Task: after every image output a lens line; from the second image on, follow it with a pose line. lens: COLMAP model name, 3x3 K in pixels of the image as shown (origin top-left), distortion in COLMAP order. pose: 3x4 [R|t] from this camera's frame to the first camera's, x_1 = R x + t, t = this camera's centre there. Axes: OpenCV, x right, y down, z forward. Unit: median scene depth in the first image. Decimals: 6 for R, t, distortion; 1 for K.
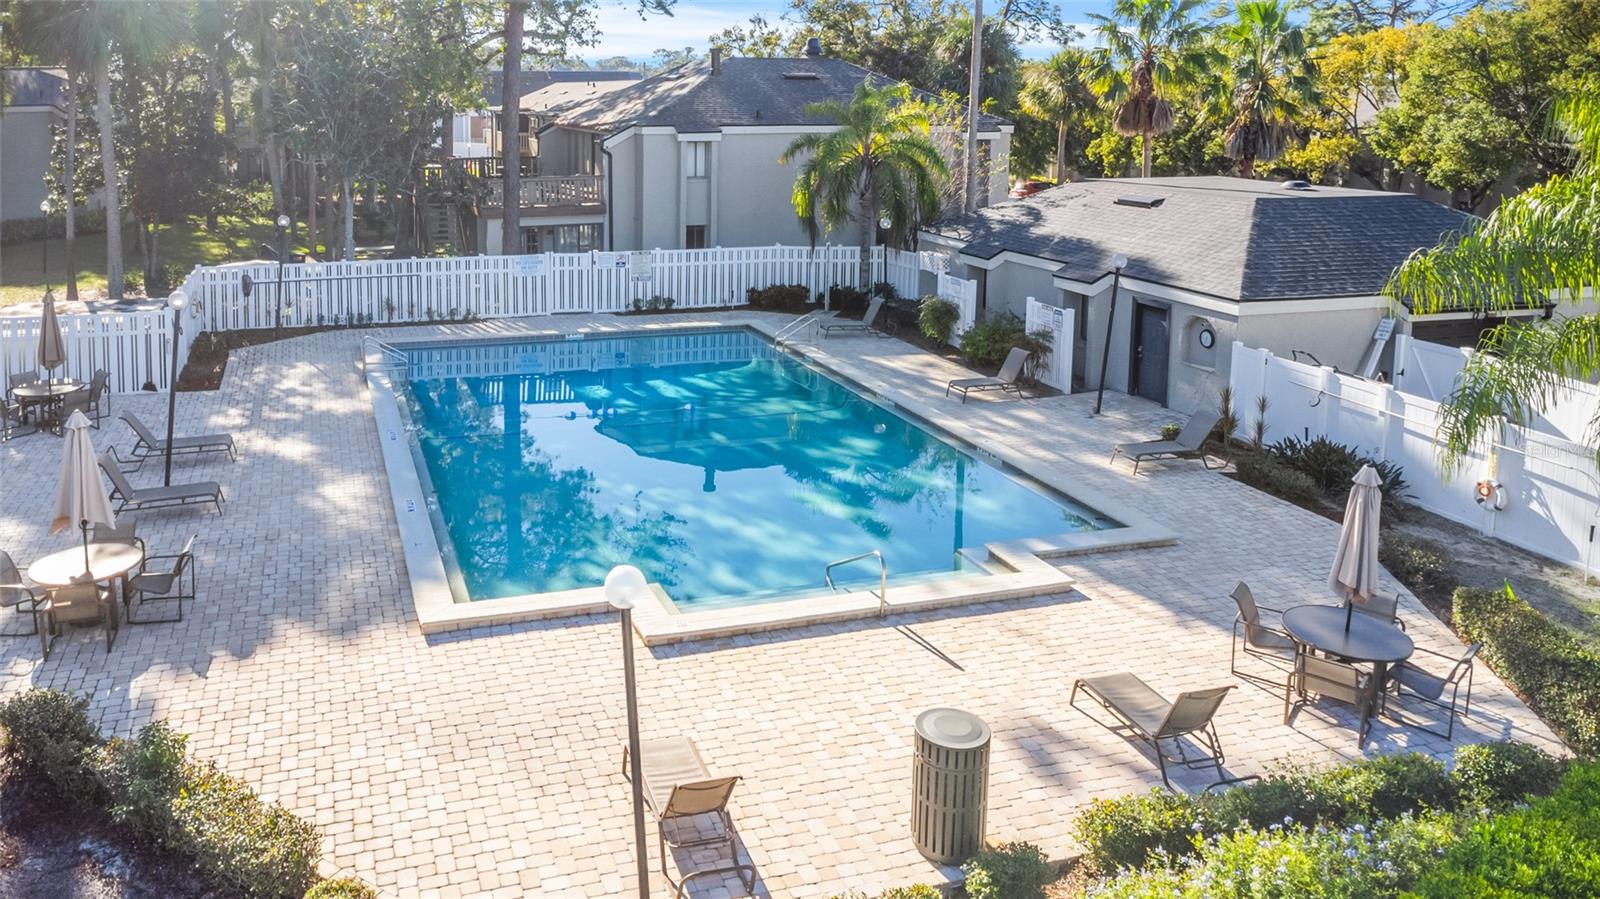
lens RADIAL K [[1213.5, 0, 799.7], [0, 1213.5, 377.2], [0, 0, 1]] dist [0.043831, -0.000350]
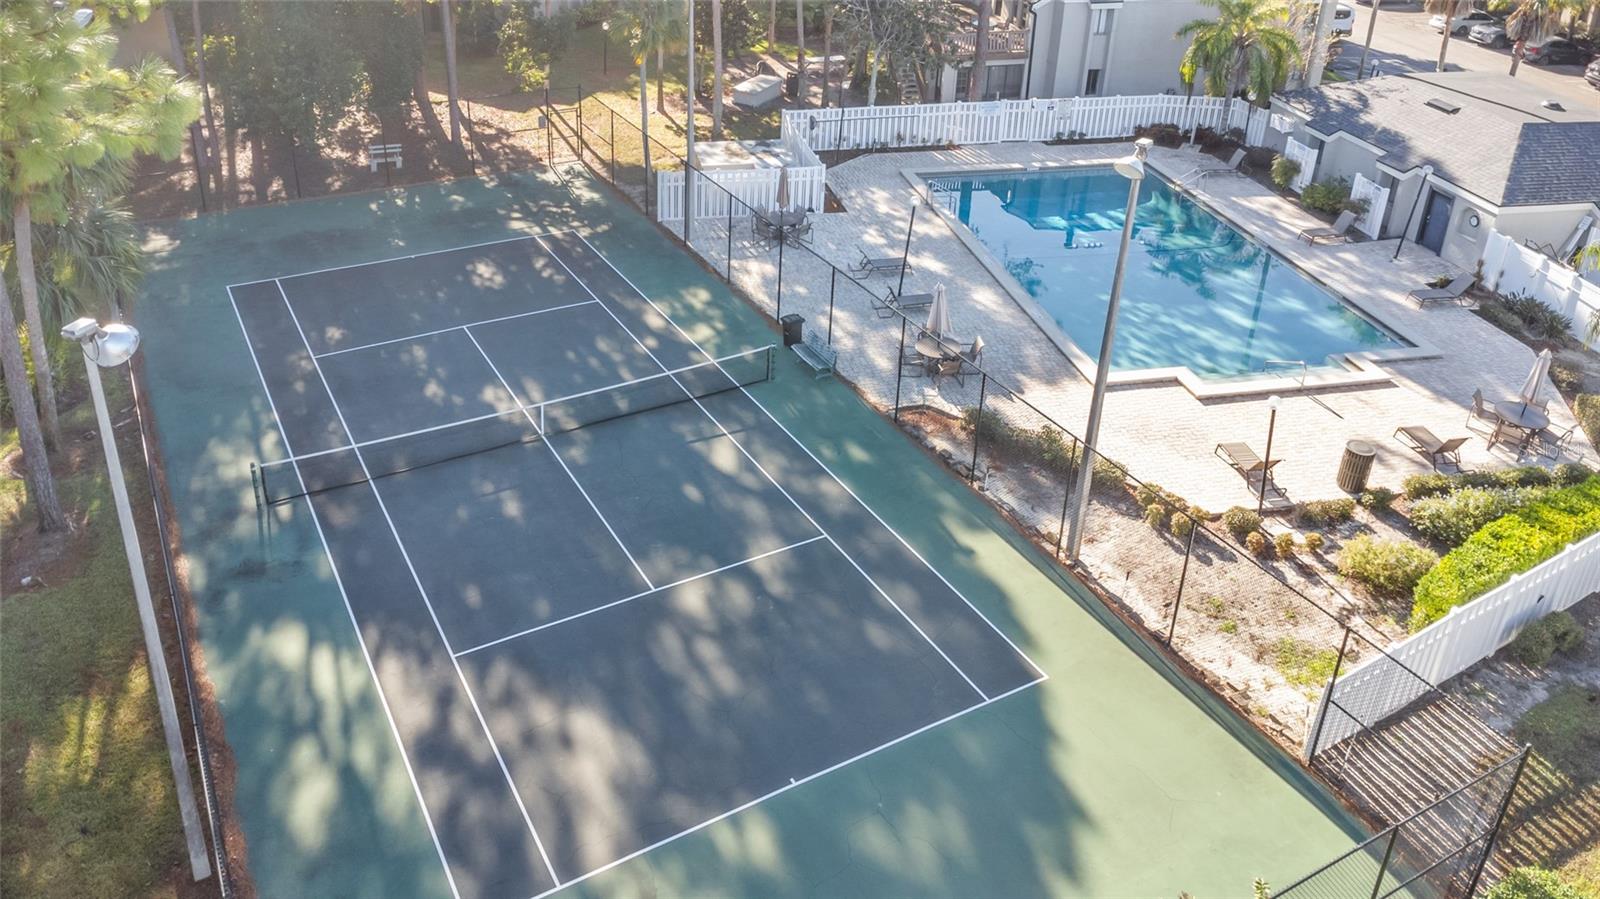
lens RADIAL K [[1155.8, 0, 800.0], [0, 1155.8, 449.5], [0, 0, 1]] dist [0.002797, -0.003814]
pose [[0.988452, 0.063567, -0.137556, -0.346054], [-0.013872, 0.941906, 0.335591, -0.255694], [0.150898, -0.329807, 0.931910, -0.732916]]
